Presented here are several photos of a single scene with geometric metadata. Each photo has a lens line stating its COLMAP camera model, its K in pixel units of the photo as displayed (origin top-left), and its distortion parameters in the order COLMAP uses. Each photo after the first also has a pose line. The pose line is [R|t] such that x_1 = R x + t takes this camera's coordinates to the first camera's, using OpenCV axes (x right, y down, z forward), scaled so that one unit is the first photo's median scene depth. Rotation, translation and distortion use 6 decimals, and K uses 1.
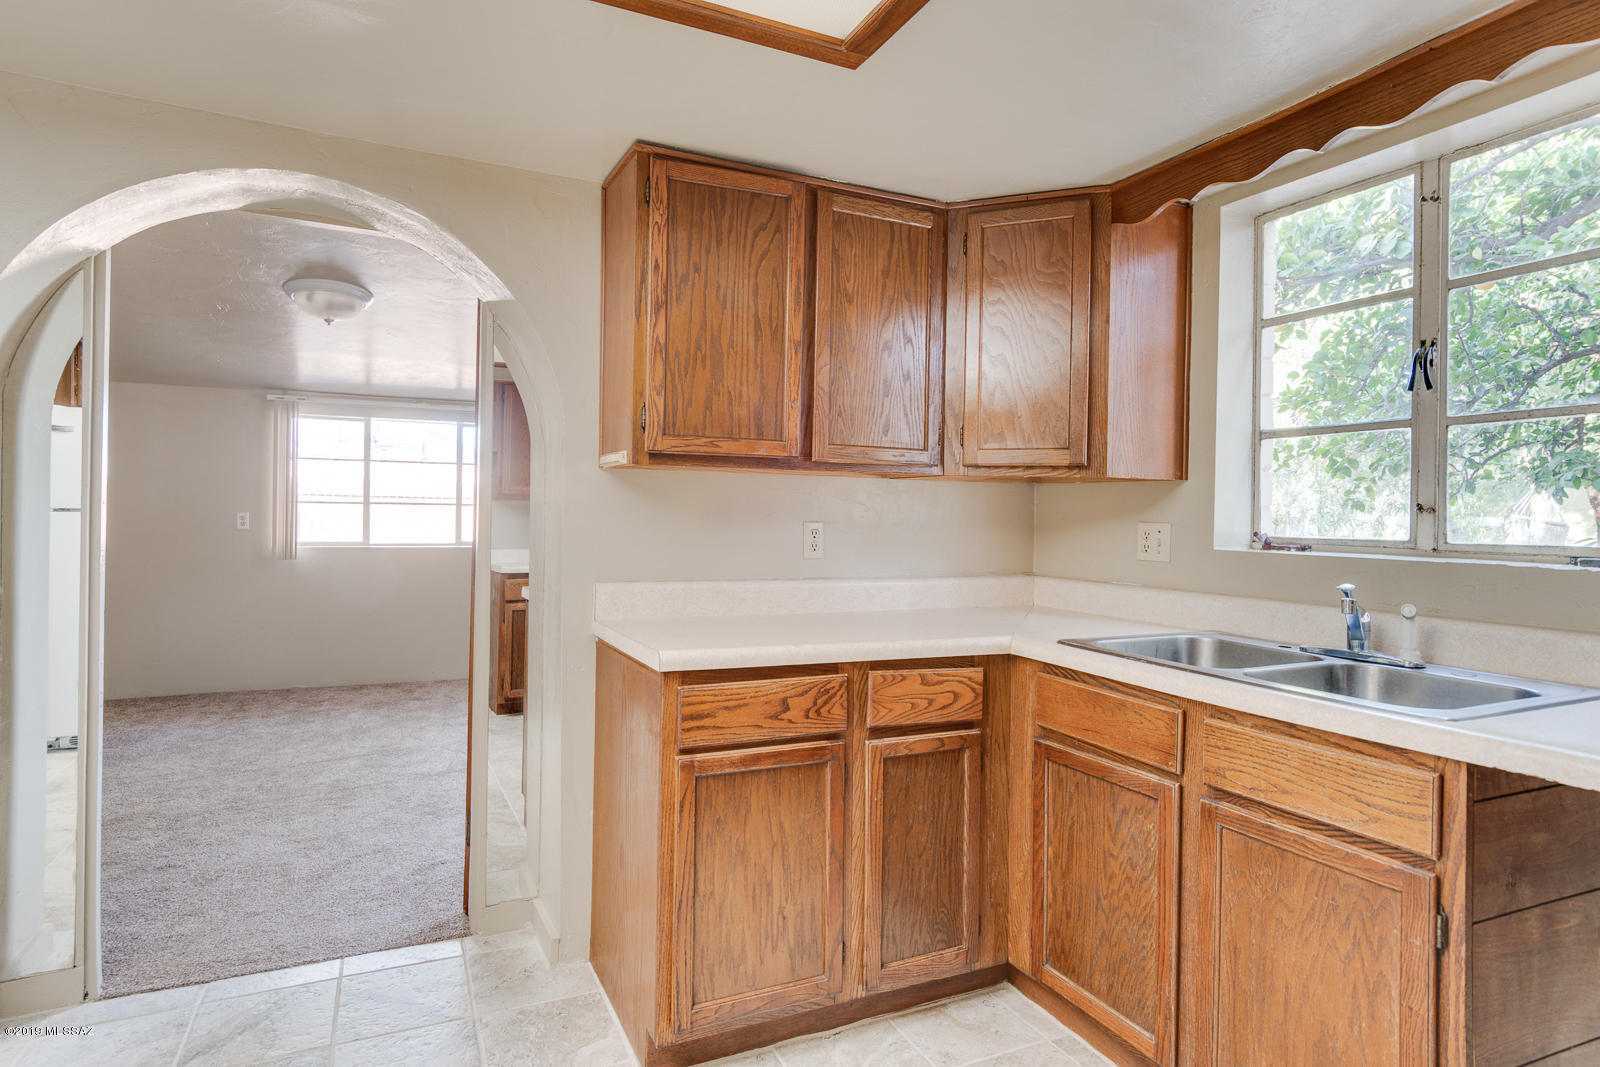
lens RADIAL K [[841.5, 0, 773.3], [0, 841.5, 520.4], [0, 0, 1]] dist [0.017596, -0.022790]
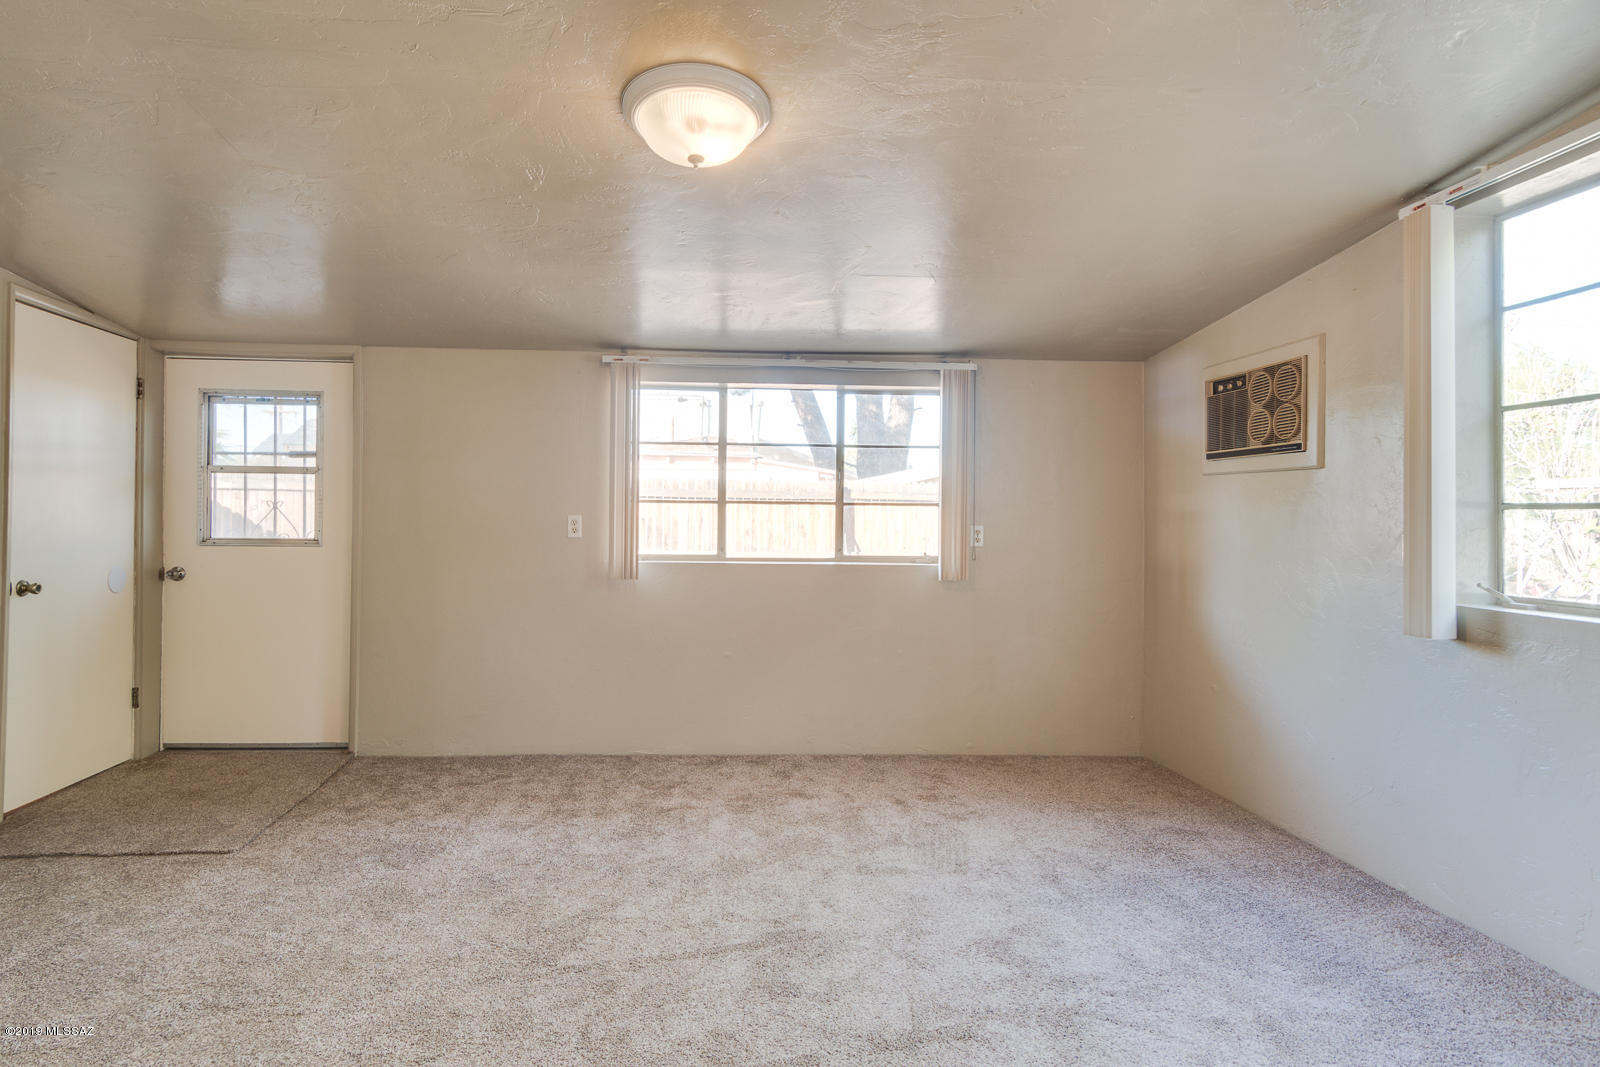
lens RADIAL K [[841.5, 0, 773.3], [0, 841.5, 520.4], [0, 0, 1]] dist [0.017596, -0.022790]
pose [[0.940108, -0.003844, -0.340854, -0.209601], [0.002913, 0.999990, -0.003244, -0.001971], [0.340864, 0.002057, 0.940111, 0.360233]]
